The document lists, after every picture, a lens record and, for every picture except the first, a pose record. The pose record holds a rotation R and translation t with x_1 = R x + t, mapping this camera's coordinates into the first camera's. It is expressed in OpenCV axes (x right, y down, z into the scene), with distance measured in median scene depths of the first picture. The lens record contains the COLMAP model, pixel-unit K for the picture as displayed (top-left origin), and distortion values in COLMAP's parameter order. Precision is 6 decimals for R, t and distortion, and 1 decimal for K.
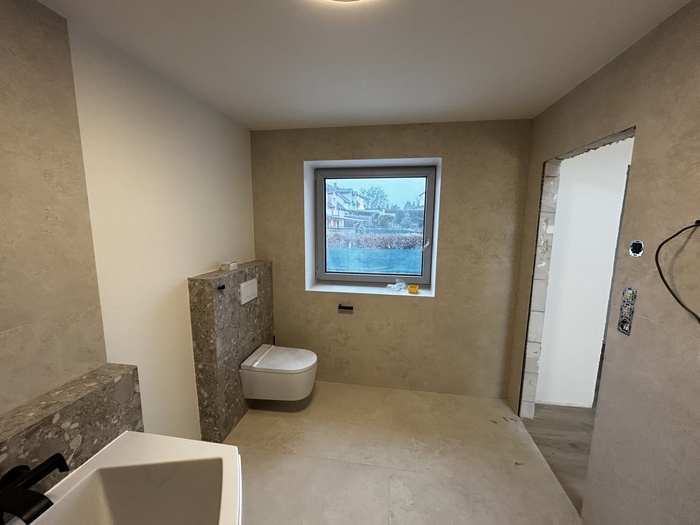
lens RADIAL K [[280.6, 0, 350.3], [0, 280.6, 258.2], [0, 0, 1]] dist [0.000922, 0.000096]
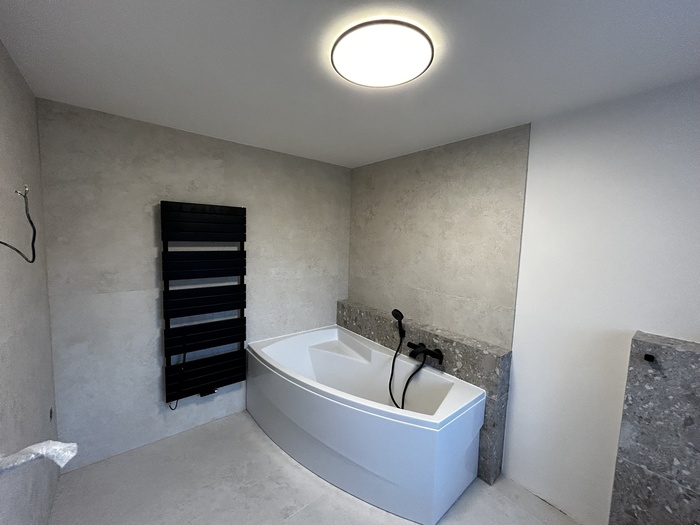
lens RADIAL K [[280.6, 0, 355.0], [0, 280.6, 259.2], [0, 0, 1]] dist [0.000922, 0.000096]
pose [[-0.640211, 0.033851, -0.767453, 0.834629], [-0.143191, 0.976261, 0.162512, -0.225548], [0.754736, 0.213935, -0.620166, 1.391542]]
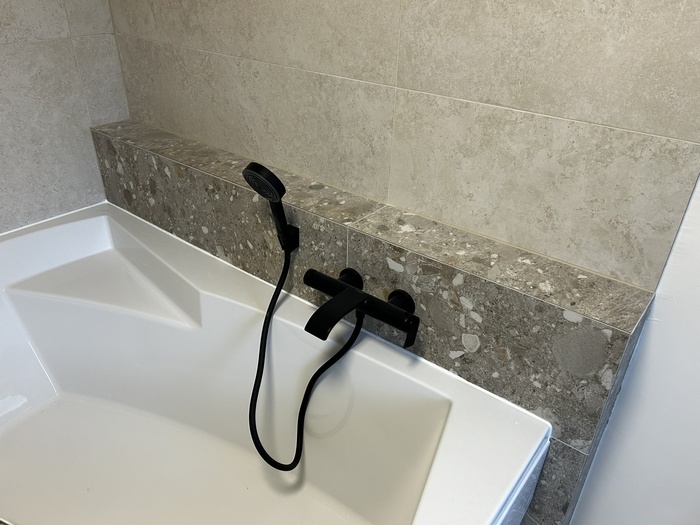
lens RADIAL K [[531.2, 0, 345.6], [0, 531.2, 260.7], [0, 0, 1]] dist [0.043564, -0.010772]
pose [[-0.489375, 0.425477, -0.761237, -0.106640], [-0.139379, 0.823524, 0.549893, -0.026739], [0.860864, 0.375204, -0.343709, 1.018565]]
